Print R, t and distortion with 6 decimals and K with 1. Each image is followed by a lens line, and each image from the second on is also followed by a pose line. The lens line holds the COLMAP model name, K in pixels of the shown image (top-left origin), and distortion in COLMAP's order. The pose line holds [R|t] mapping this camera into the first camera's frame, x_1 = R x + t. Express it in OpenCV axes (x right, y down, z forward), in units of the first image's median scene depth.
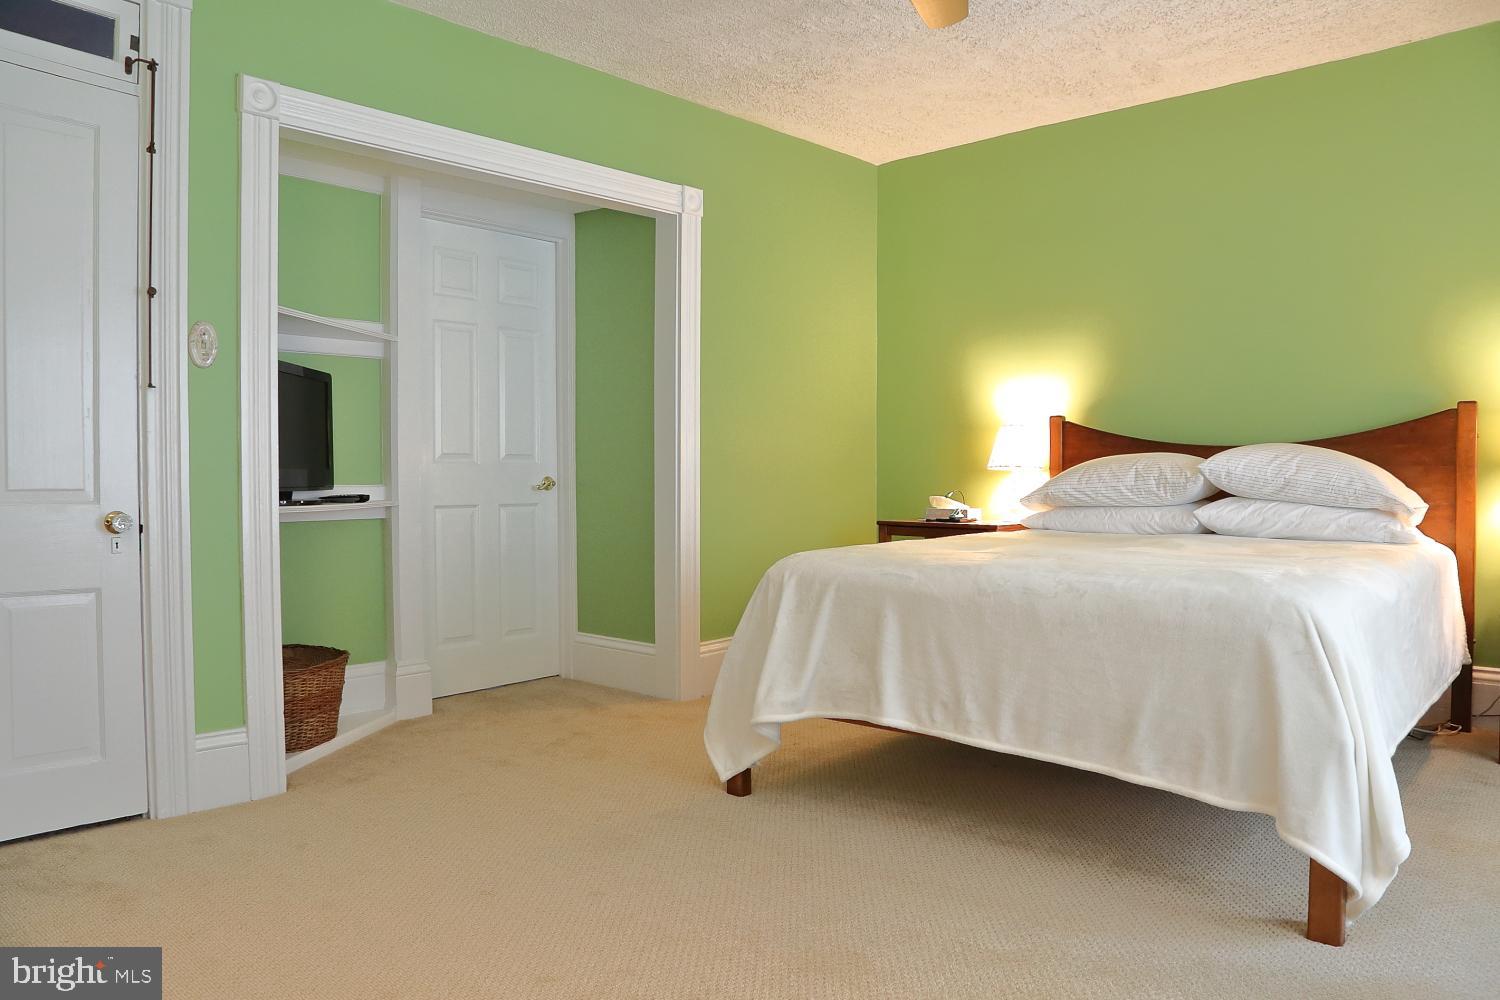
lens RADIAL K [[1032.1, 0, 746.3], [0, 1032.1, 506.0], [0, 0, 1]] dist [-0.127338, 0.070620]
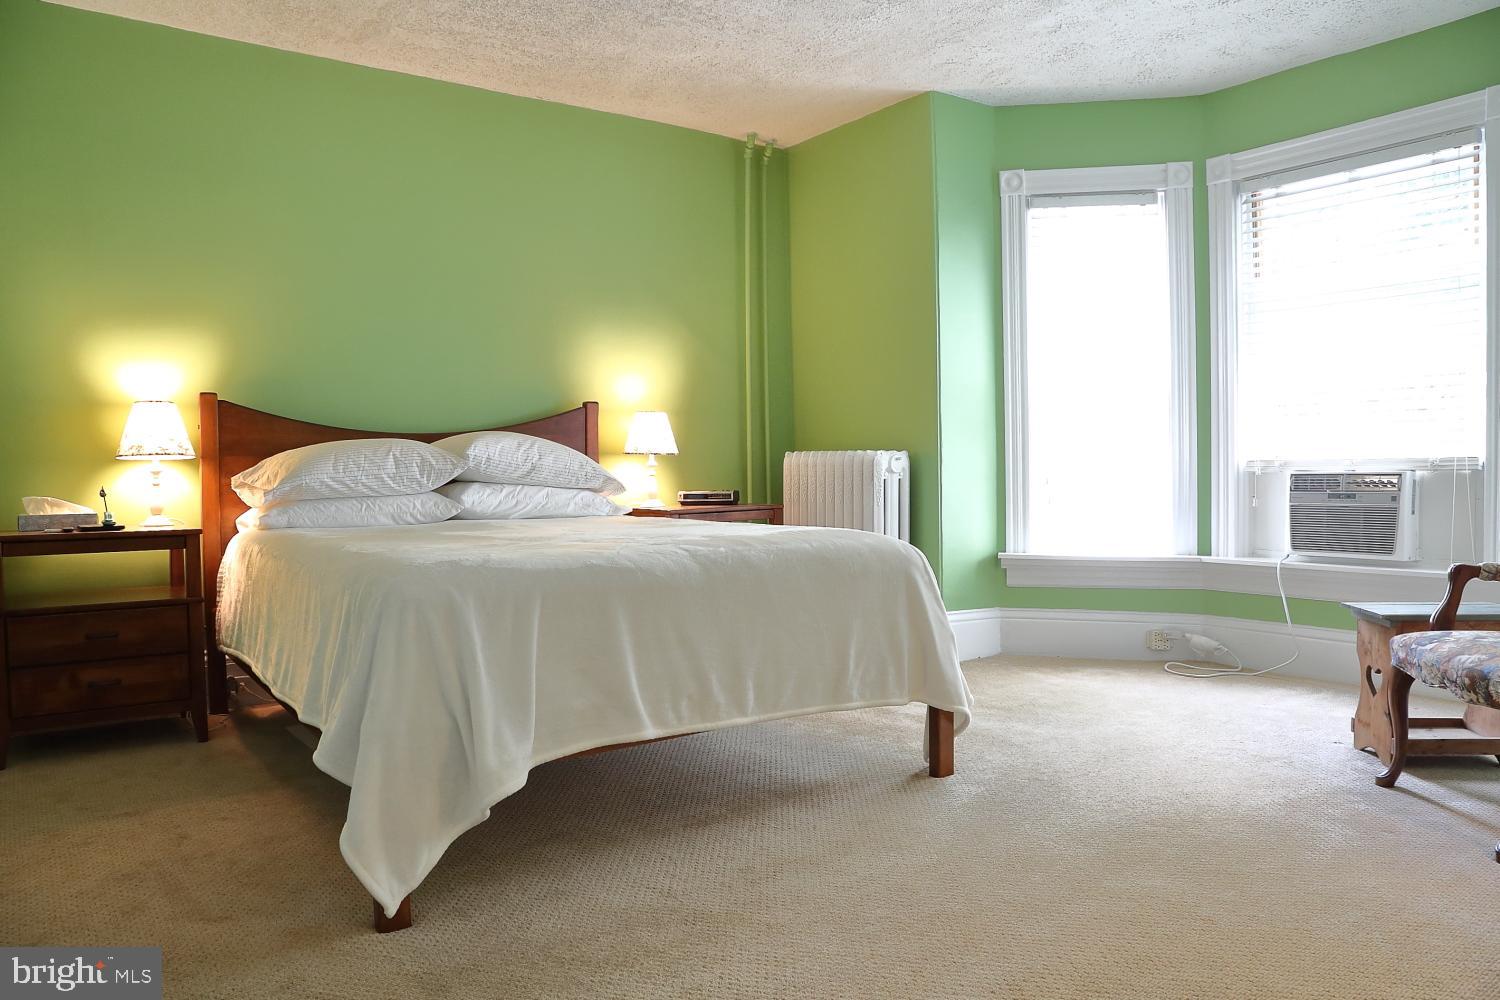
lens RADIAL K [[1032.1, 0, 746.3], [0, 1032.1, 506.0], [0, 0, 1]] dist [-0.127338, 0.070620]
pose [[0.193542, -0.037953, 0.980358, -0.506399], [0.040452, 0.998710, 0.030678, -0.005918], [-0.980258, 0.033720, 0.194827, 0.537298]]
